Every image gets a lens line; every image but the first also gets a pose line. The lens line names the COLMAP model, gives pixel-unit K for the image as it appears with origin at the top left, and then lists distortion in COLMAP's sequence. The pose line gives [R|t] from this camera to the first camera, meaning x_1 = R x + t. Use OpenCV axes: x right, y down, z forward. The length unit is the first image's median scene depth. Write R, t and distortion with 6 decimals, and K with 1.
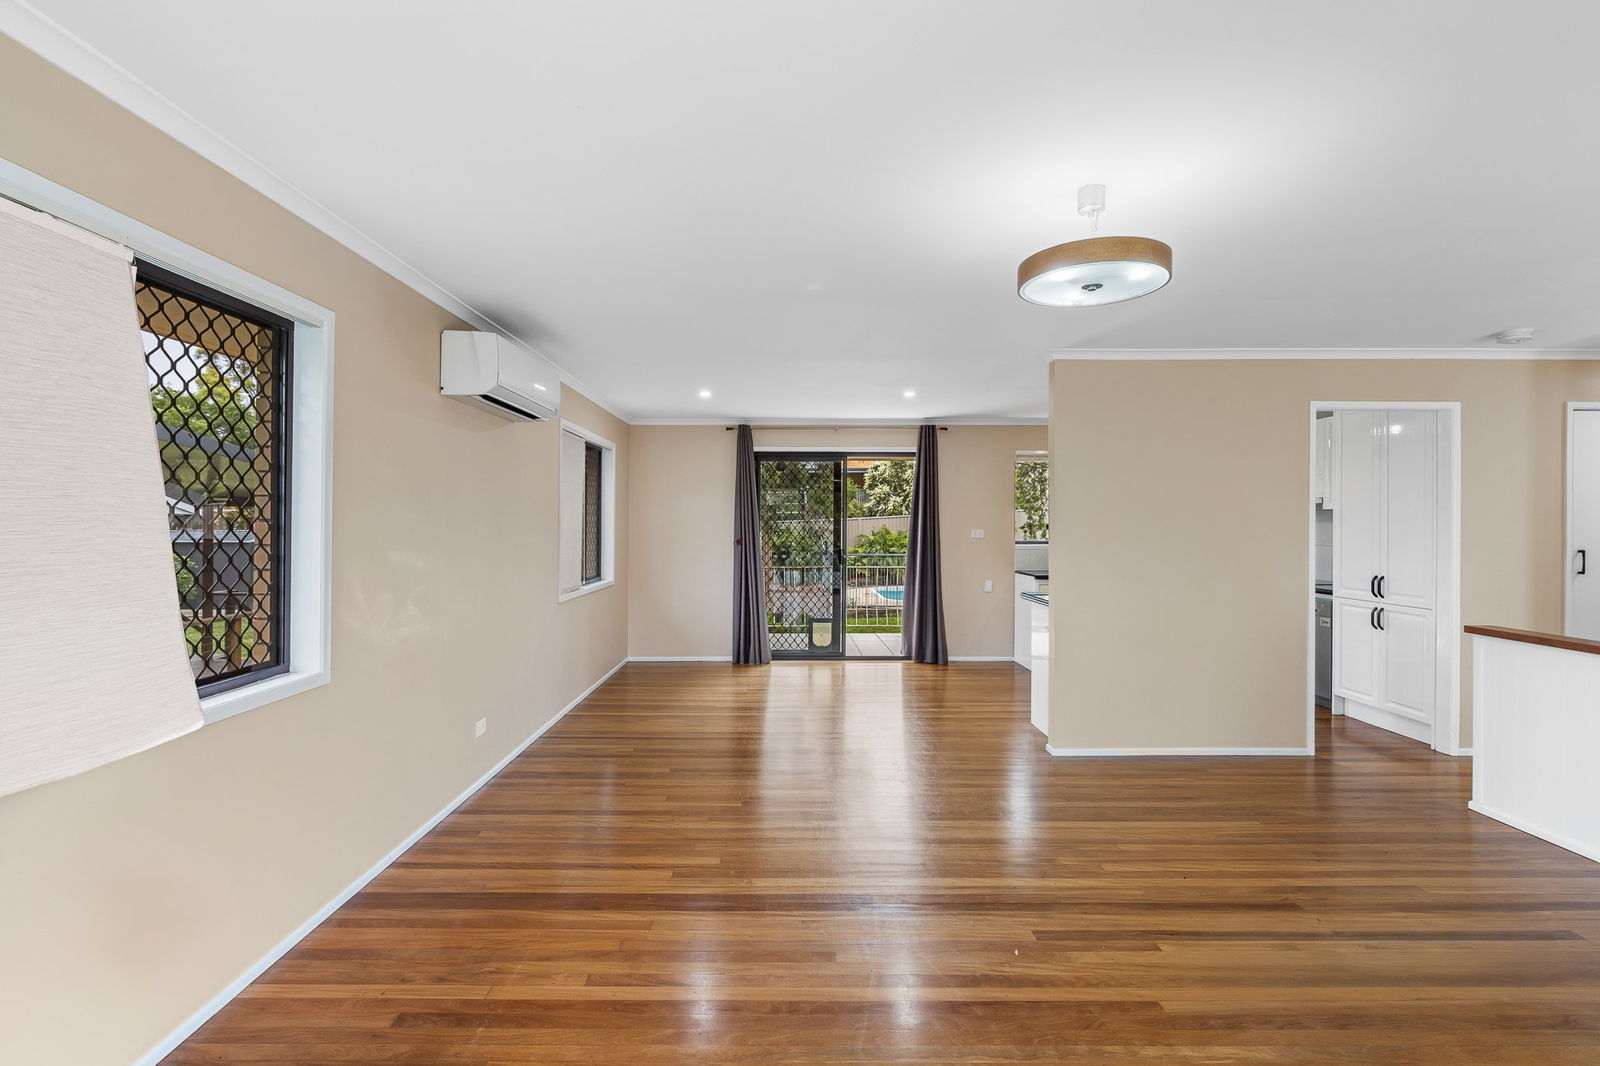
lens RADIAL K [[730.7, 0, 800.0], [0, 730.7, 533.0], [0, 0, 1]] dist [-0.002497, -0.000139]
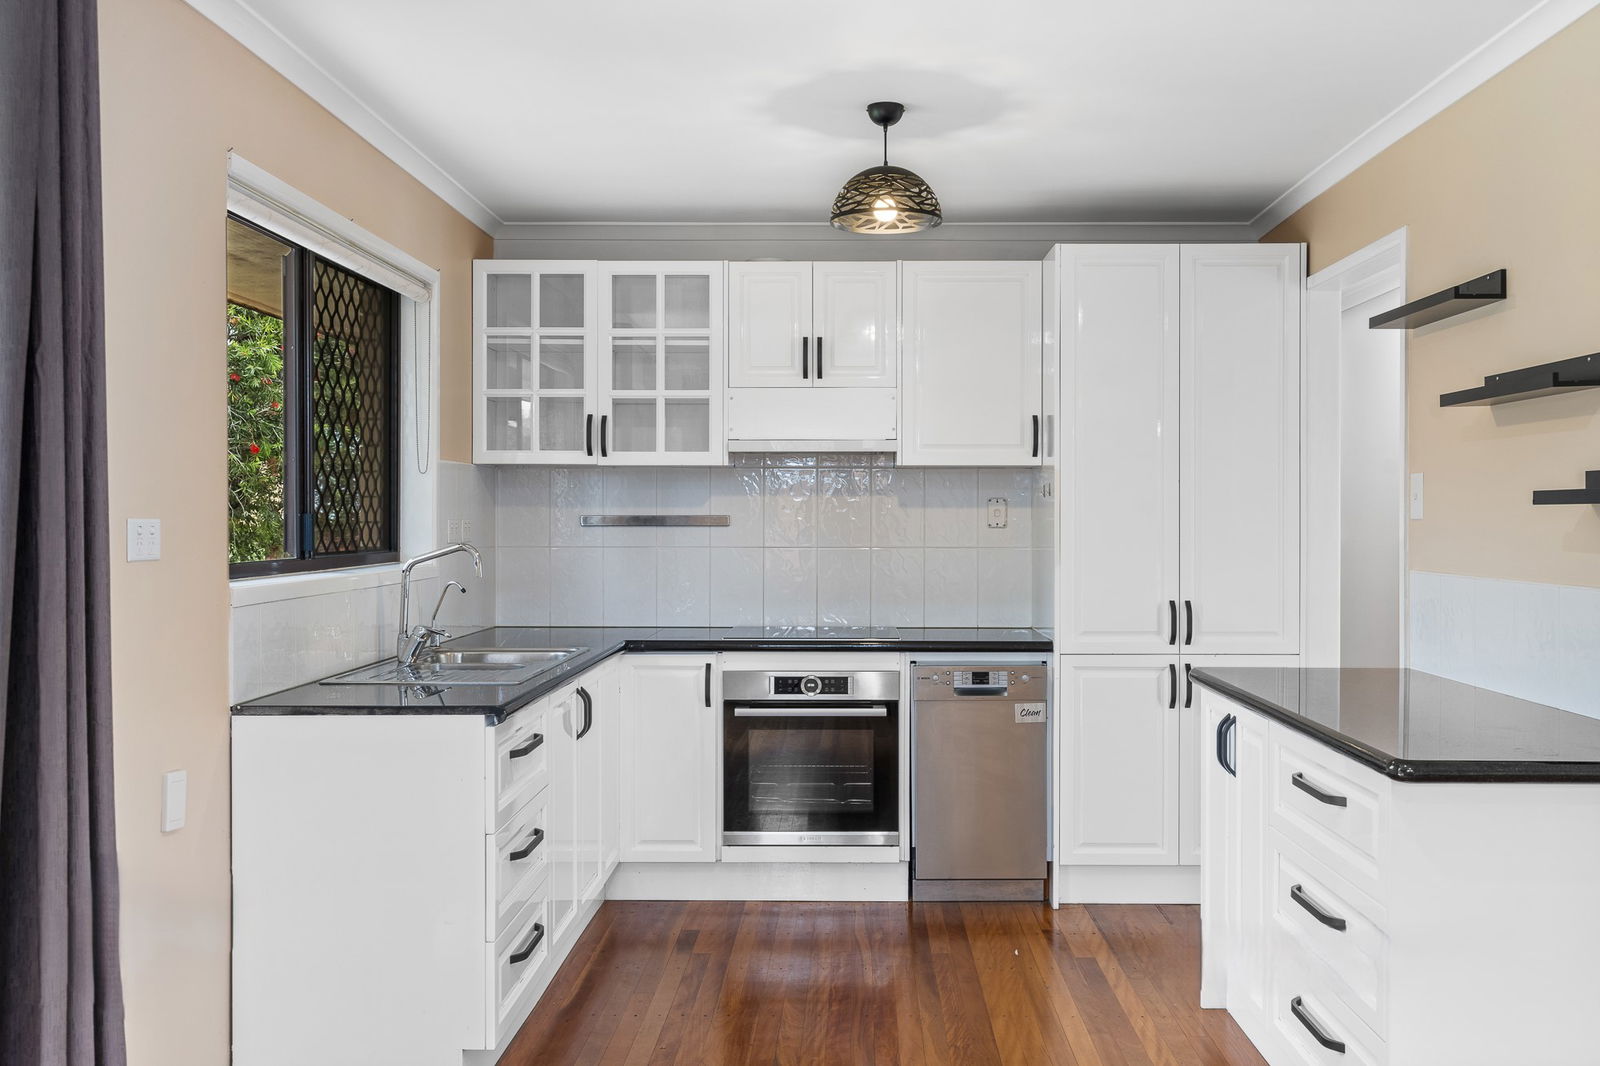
lens RADIAL K [[1503.1, 0, 800.0], [0, 1503.1, 533.0], [0, 0, 1]] dist [-0.004015, 0.001056]
pose [[0.060106, -0.018903, 0.998013, -0.227655], [0.016434, 0.999704, 0.017945, -0.009948], [-0.998057, 0.015323, 0.060399, 1.082231]]
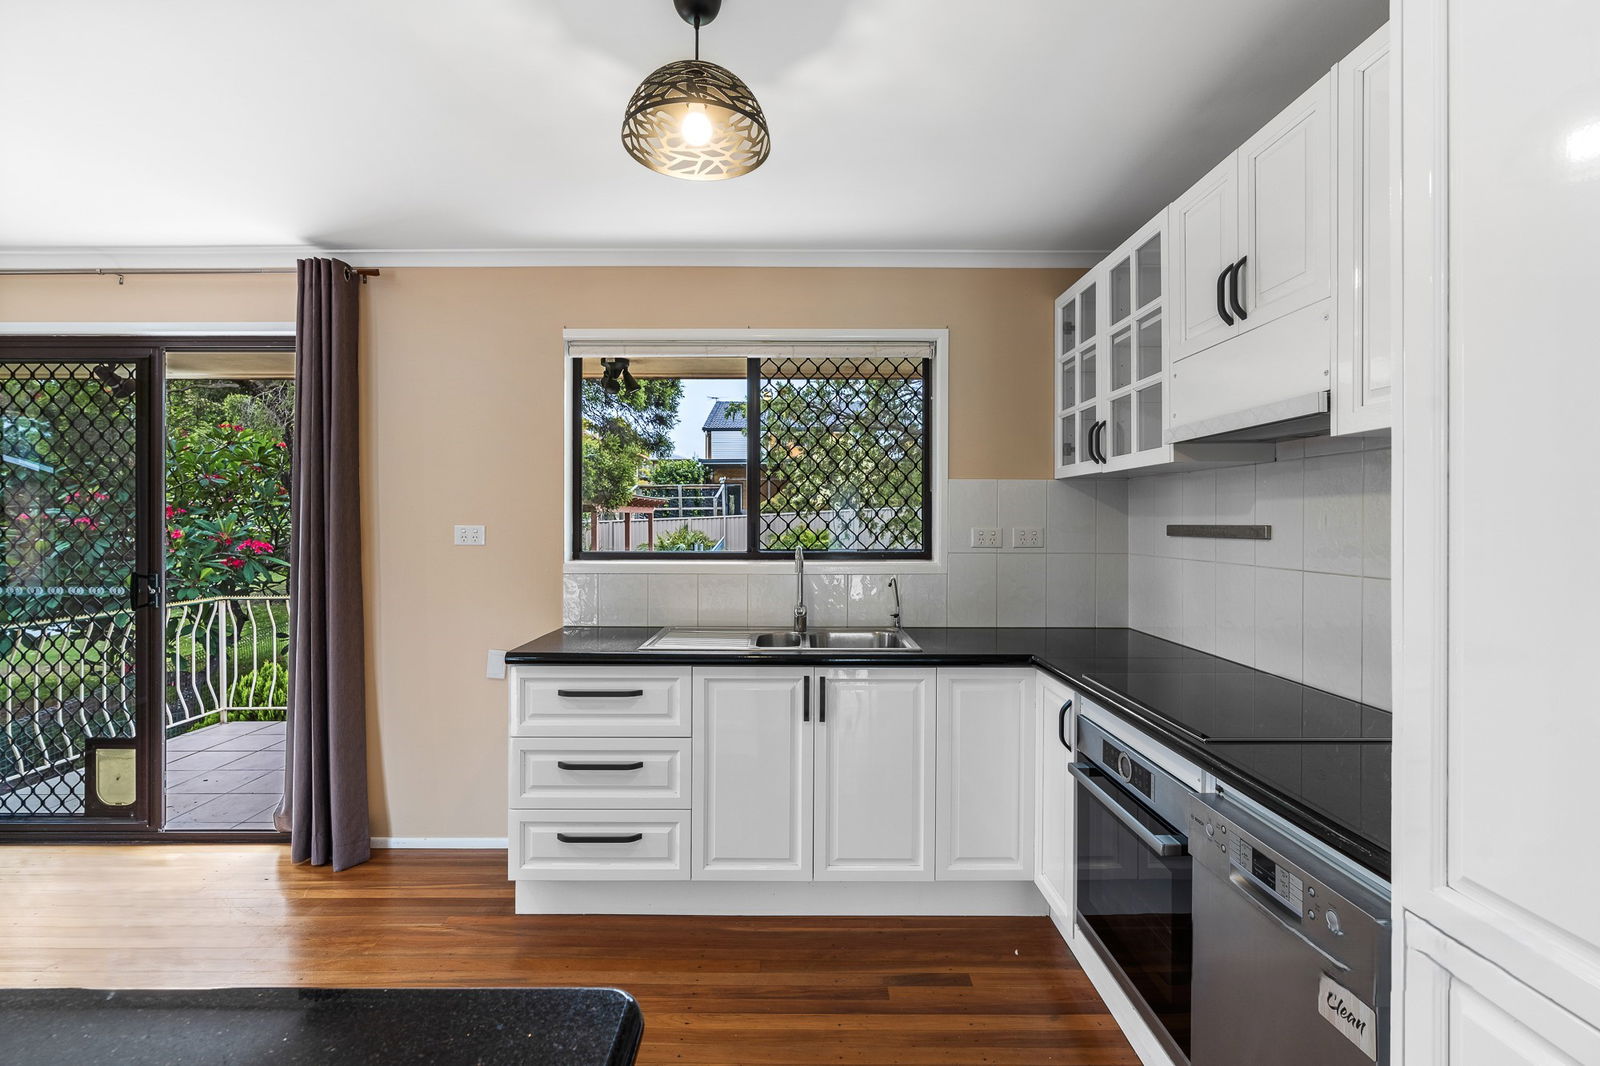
lens RADIAL K [[714.7, 0, 793.9], [0, 714.7, 523.0], [0, 0, 1]] dist [-0.000259, 0.000046]
pose [[0.999595, -0.002686, -0.028337, 0.581553], [0.002353, 0.999928, -0.011782, -0.001606], [0.028367, 0.011710, 0.999529, 0.808828]]
